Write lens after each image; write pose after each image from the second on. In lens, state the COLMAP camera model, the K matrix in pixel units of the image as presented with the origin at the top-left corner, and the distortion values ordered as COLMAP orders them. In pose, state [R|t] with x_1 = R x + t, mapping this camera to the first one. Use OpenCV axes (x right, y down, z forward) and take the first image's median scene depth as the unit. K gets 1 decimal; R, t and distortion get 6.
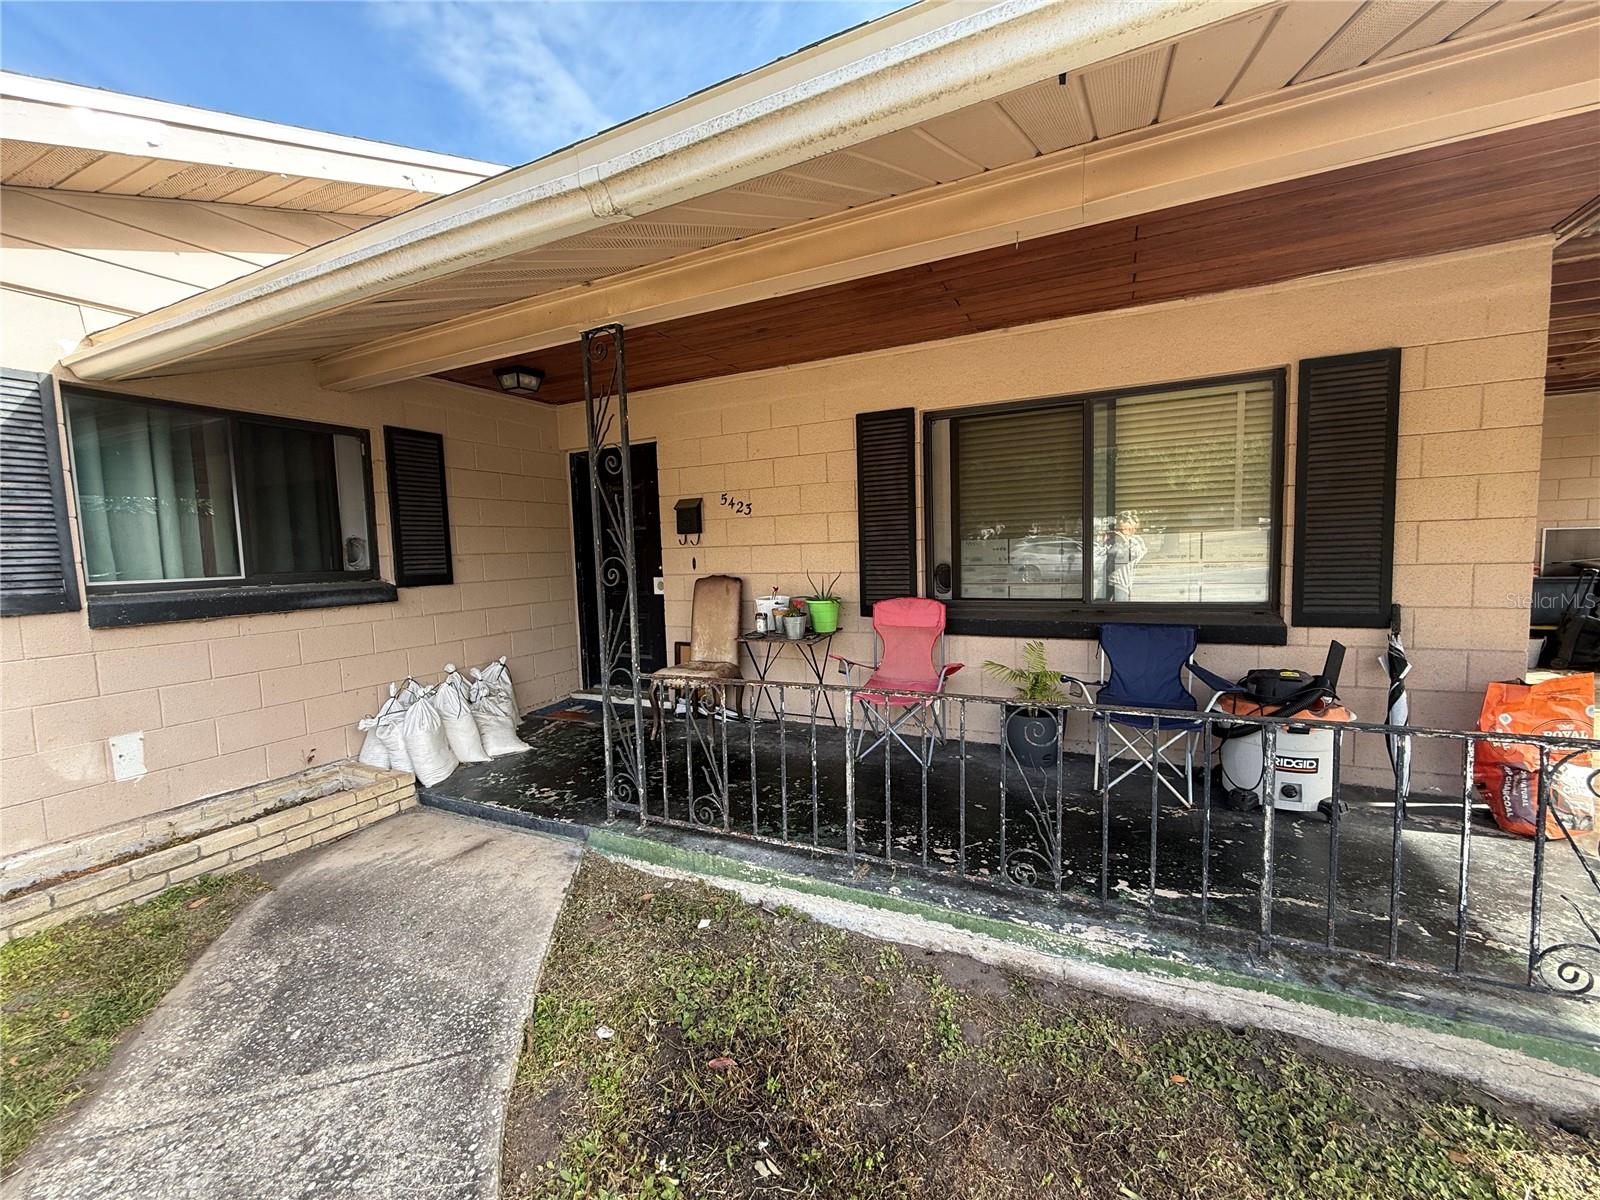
lens RADIAL K [[635.9, 0, 795.6], [0, 635.9, 597.7], [0, 0, 1]] dist [0.000816, 0.000669]
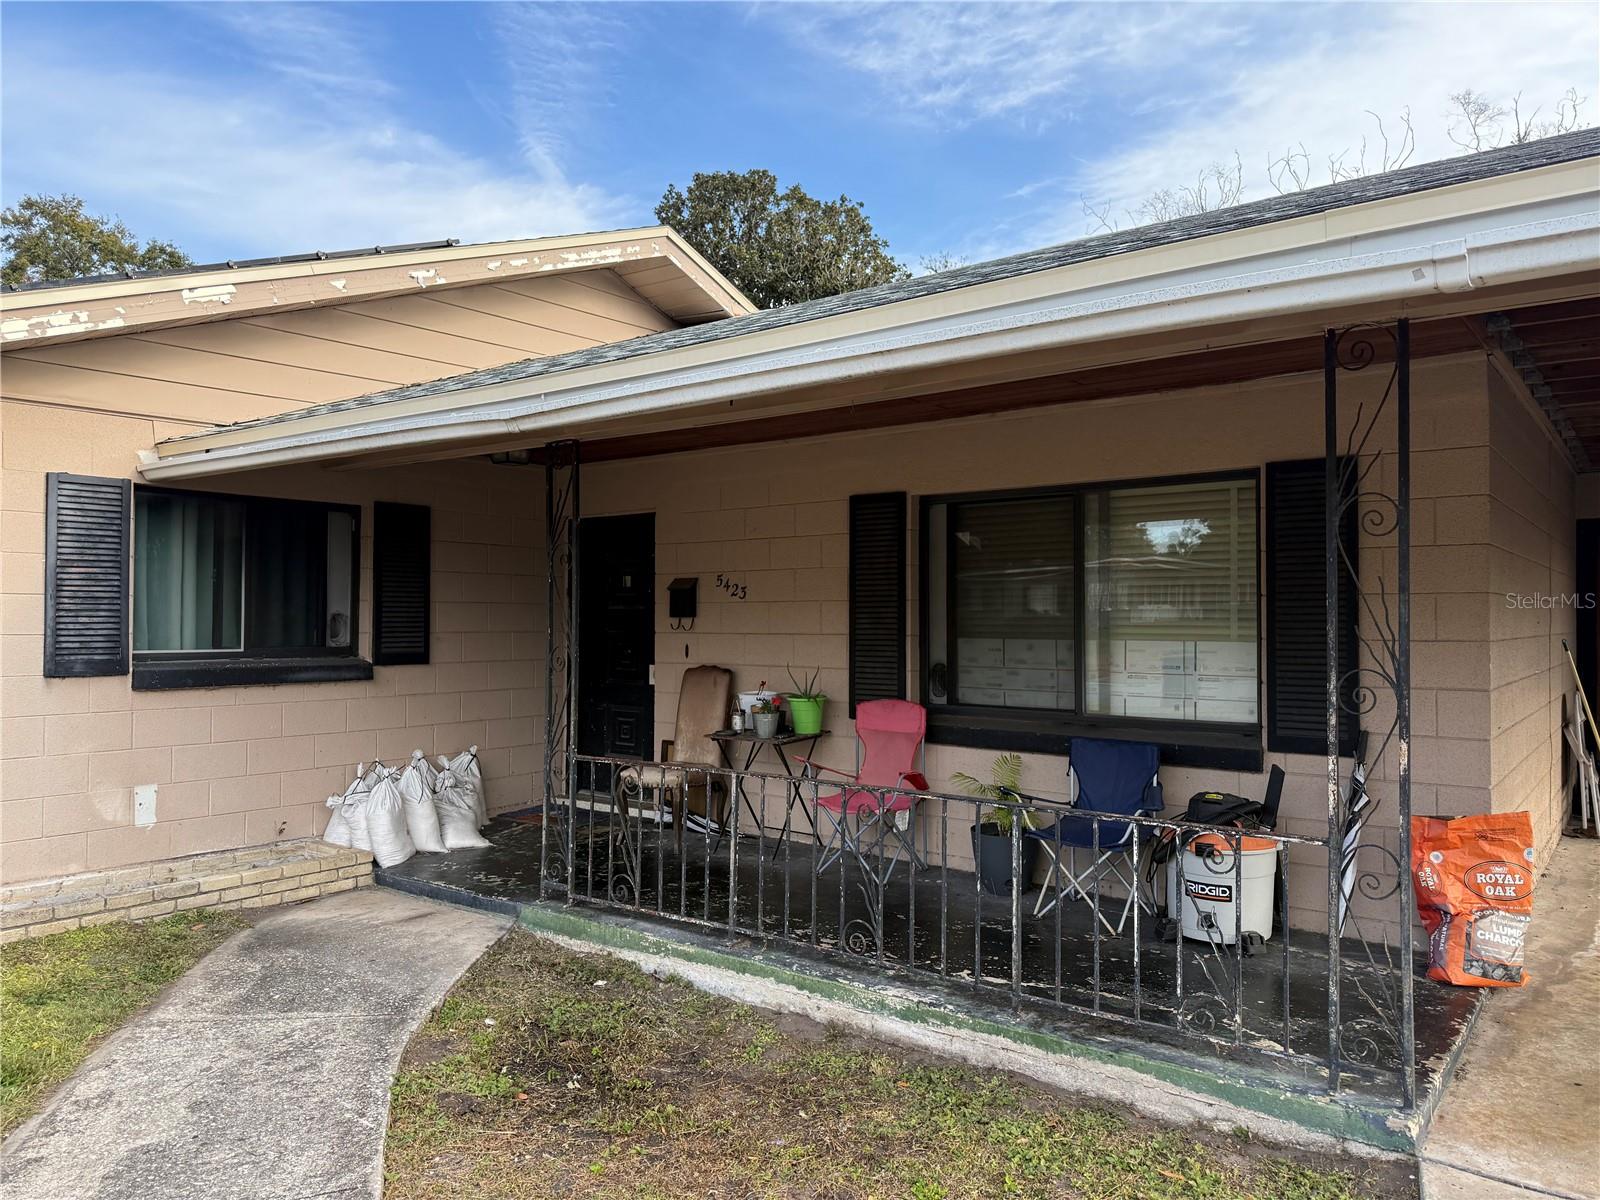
lens RADIAL K [[1133.5, 0, 805.4], [0, 1133.5, 600.6], [0, 0, 1]] dist [0.077916, -0.099498]
pose [[0.979409, 0.030355, -0.199589, 0.483524], [-0.048440, 0.995086, -0.086362, 0.006016], [0.195987, 0.094252, 0.976066, -0.774036]]
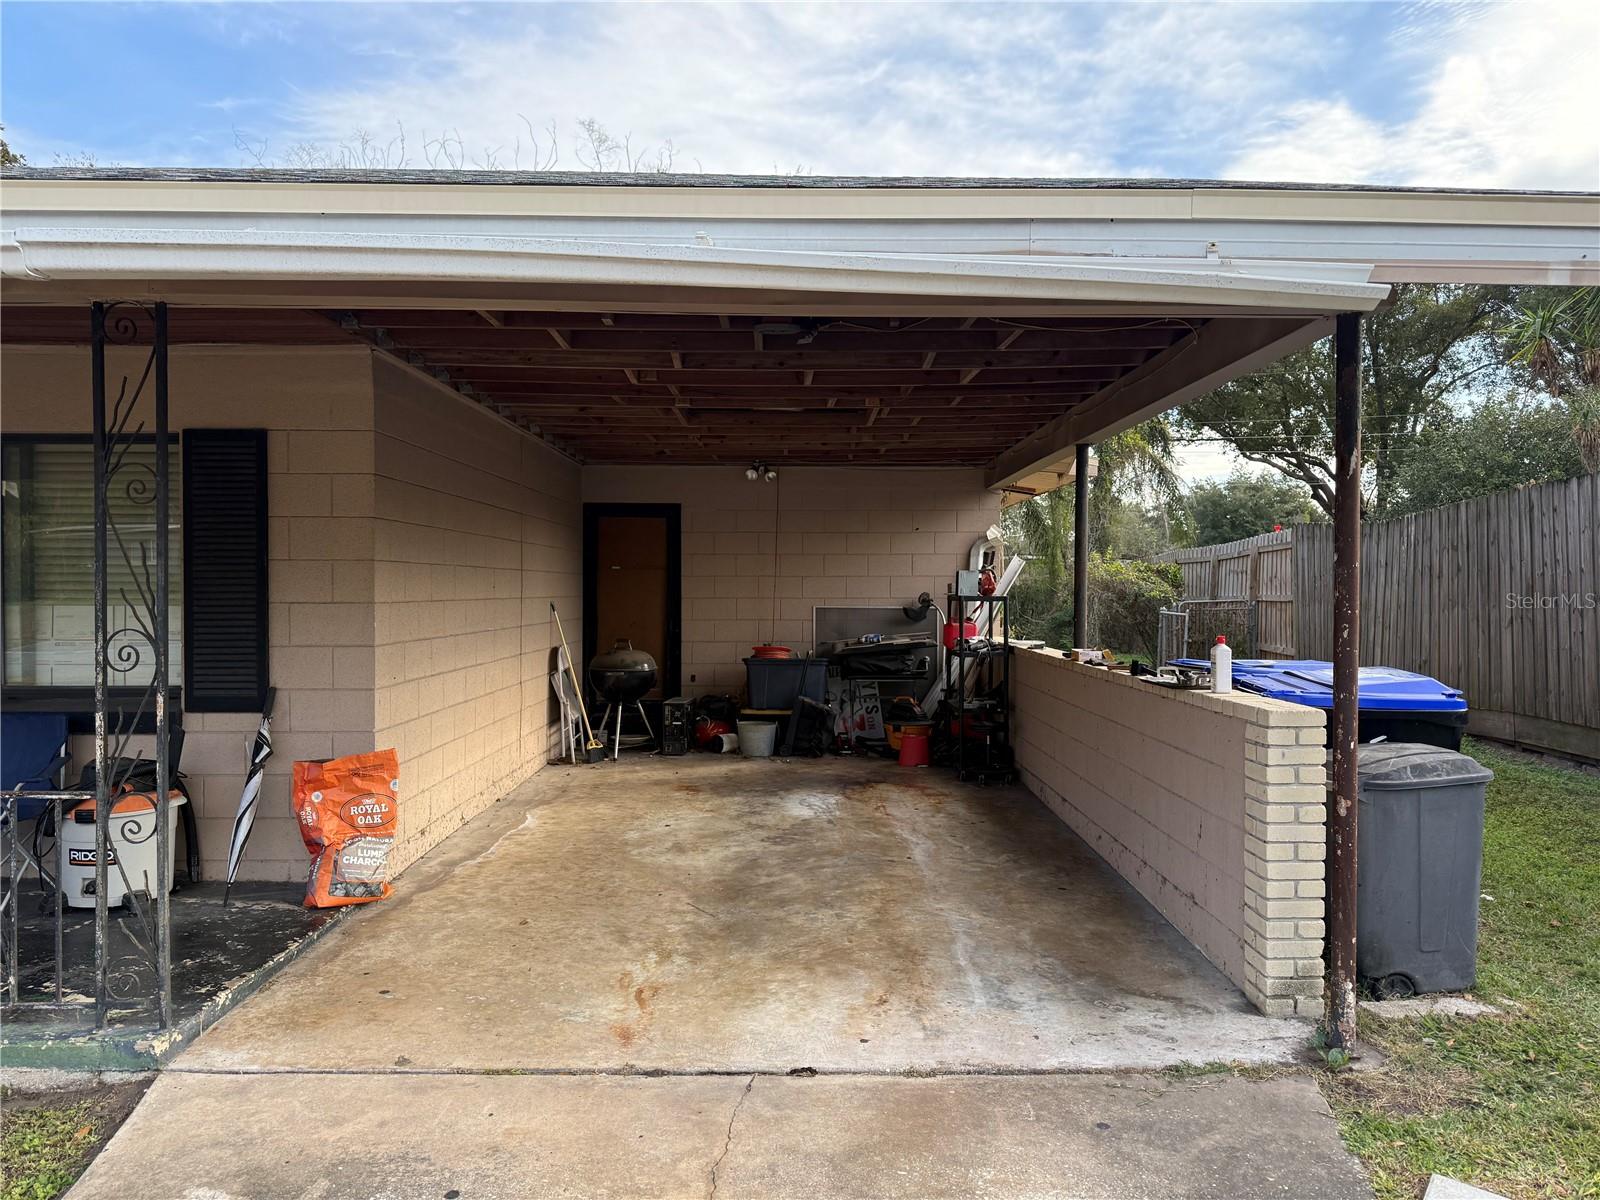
lens RADIAL K [[1148.4, 0, 798.4], [0, 1148.4, 606.9], [0, 0, 1]] dist [0.019057, 0.001012]
pose [[0.900665, 0.026008, 0.433736, 0.899937], [0.003231, 0.997779, -0.066539, 0.008075], [-0.434503, 0.061330, 0.898580, -0.946656]]
